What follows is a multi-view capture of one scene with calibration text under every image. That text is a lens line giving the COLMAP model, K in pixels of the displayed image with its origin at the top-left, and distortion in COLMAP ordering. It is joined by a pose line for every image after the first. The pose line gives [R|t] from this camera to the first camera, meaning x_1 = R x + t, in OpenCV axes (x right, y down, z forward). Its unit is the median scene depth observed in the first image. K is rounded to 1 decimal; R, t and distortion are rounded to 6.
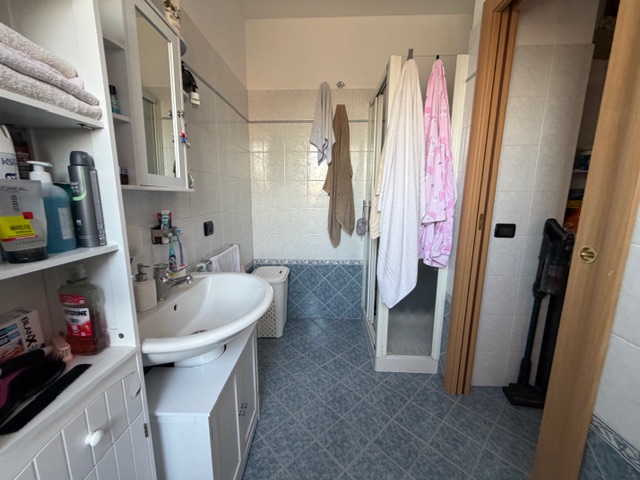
lens RADIAL K [[255.5, 0, 317.2], [0, 255.5, 240.1], [0, 0, 1]] dist [0.000380, -0.000186]
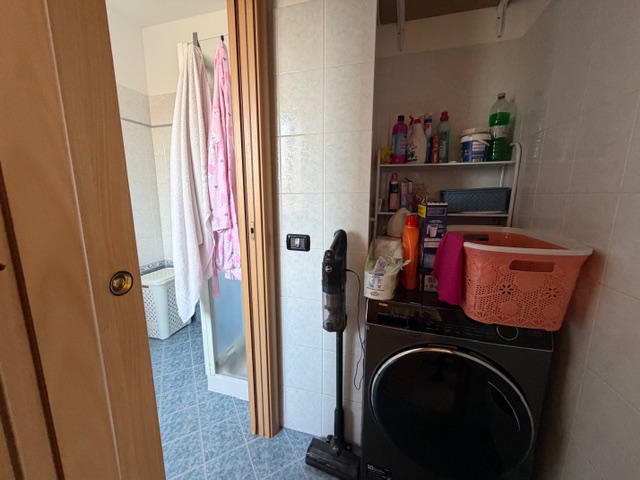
lens RADIAL K [[254.2, 0, 320.0], [0, 254.2, 240.0], [0, 0, 1]] dist [-0.001259, -0.000174]
pose [[0.973779, 0.036000, -0.224629, 0.959652], [-0.037182, 0.999308, -0.001032, -0.045569], [0.224436, 0.009357, 0.974444, 0.235821]]
